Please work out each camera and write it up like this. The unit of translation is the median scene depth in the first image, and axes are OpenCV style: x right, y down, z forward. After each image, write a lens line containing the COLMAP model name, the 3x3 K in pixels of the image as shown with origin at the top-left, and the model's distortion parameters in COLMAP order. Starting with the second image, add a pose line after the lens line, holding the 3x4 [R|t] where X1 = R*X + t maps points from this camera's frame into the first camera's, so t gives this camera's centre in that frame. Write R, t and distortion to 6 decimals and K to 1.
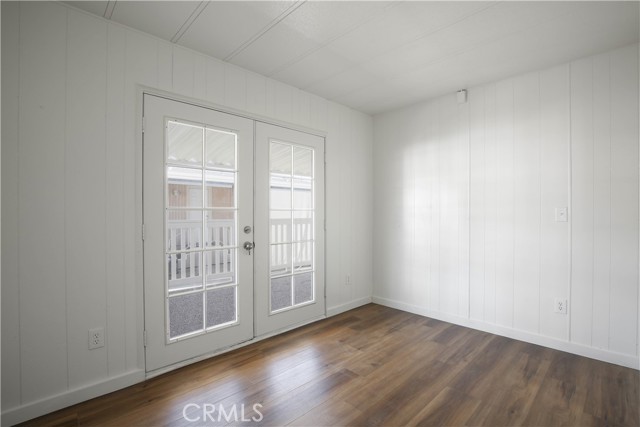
lens RADIAL K [[297.1, 0, 317.5], [0, 297.1, 212.5], [0, 0, 1]] dist [-0.020945, -0.000788]
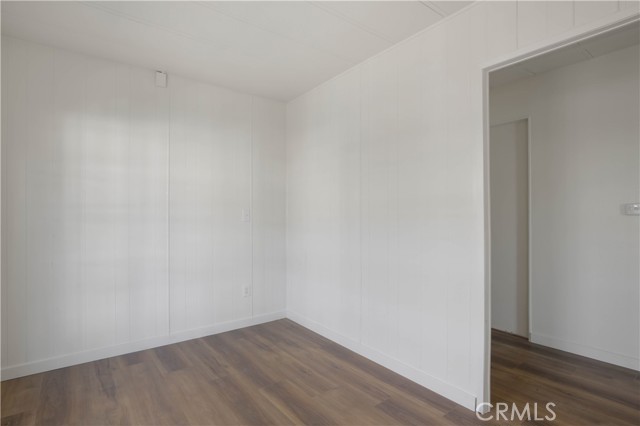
lens RADIAL K [[327.6, 0, 319.3], [0, 327.6, 214.7], [0, 0, 1]] dist [-0.008522, -0.001416]
pose [[0.128025, -0.001197, 0.991770, -0.494529], [0.006953, 0.999976, 0.000310, 0.001703], [-0.991747, 0.006856, 0.128031, 0.511219]]
